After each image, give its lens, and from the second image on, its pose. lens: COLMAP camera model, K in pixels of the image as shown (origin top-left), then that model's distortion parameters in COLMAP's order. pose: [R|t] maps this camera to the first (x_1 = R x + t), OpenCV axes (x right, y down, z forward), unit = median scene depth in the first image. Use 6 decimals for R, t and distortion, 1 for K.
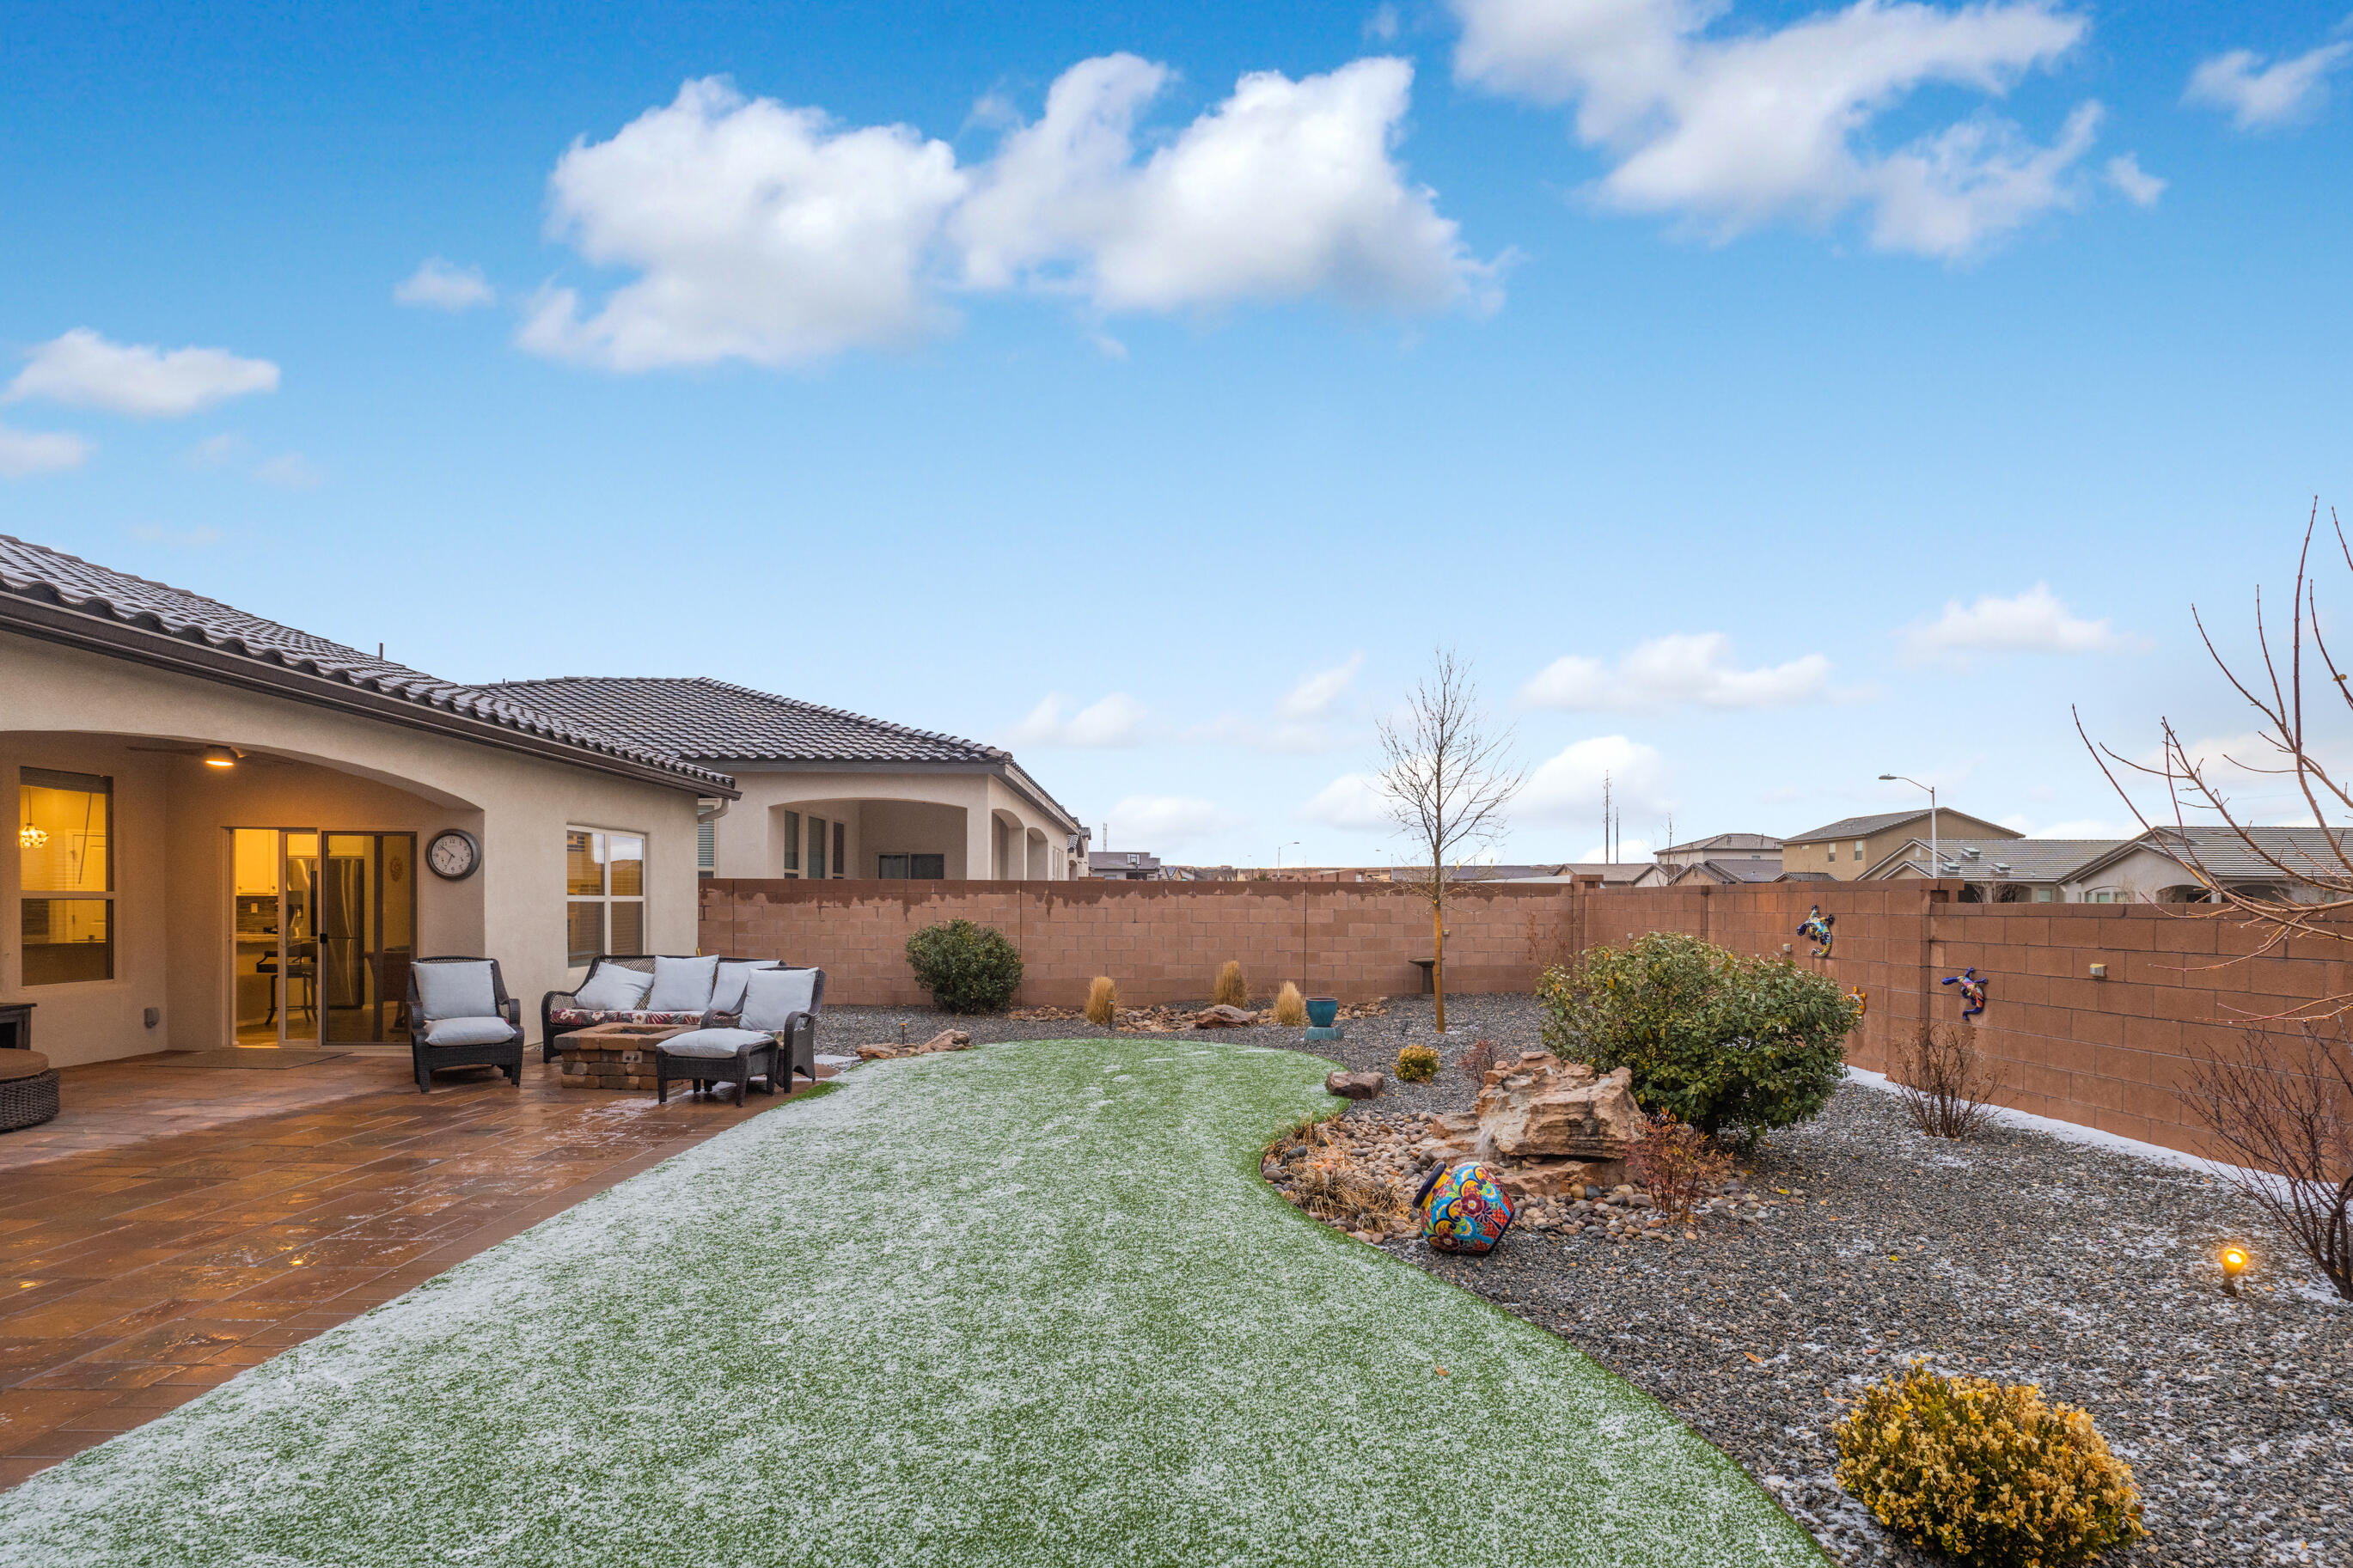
lens RADIAL K [[1110.8, 0, 1178.6], [0, 1110.8, 904.6], [0, 0, 1]] dist [-0.003721, -0.001008]
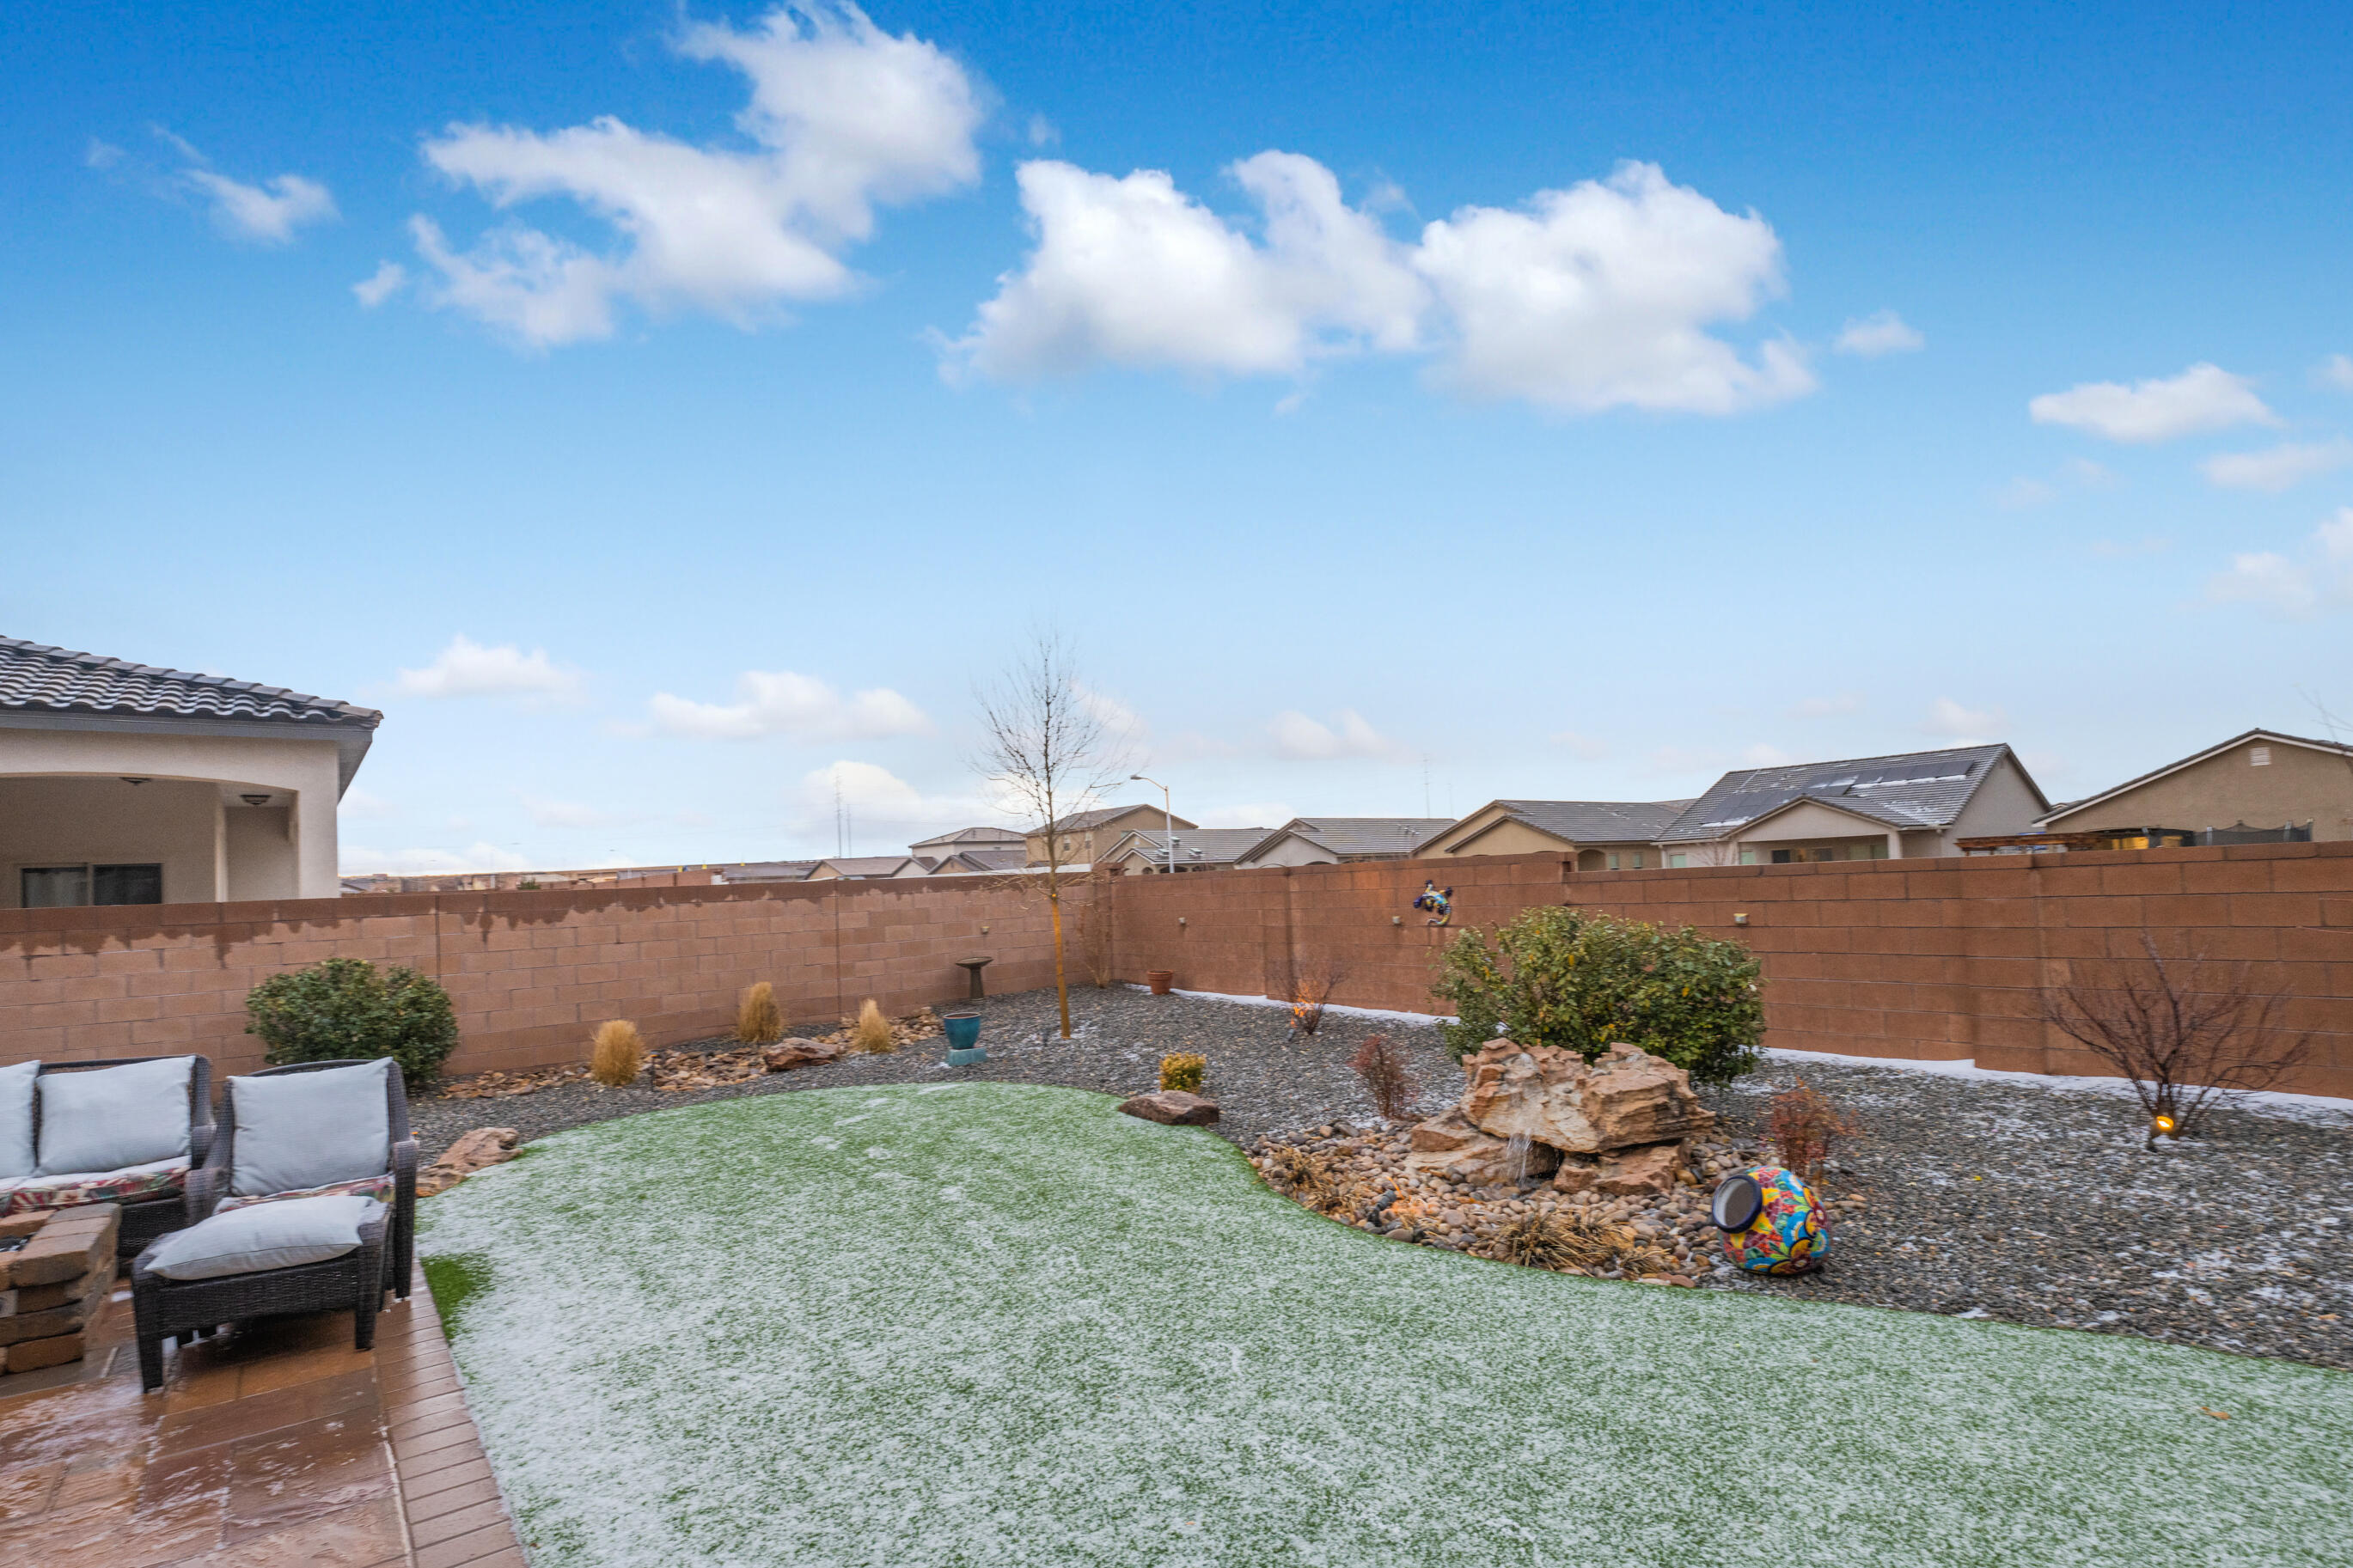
lens RADIAL K [[1105.4, 0, 1175.7], [0, 1105.4, 846.0], [0, 0, 1]] dist [-0.004785, -0.001209]
pose [[0.788774, -0.020278, 0.614348, -0.272900], [0.050609, 0.998205, -0.032031, -0.009513], [-0.612596, 0.056357, 0.788384, 0.240108]]
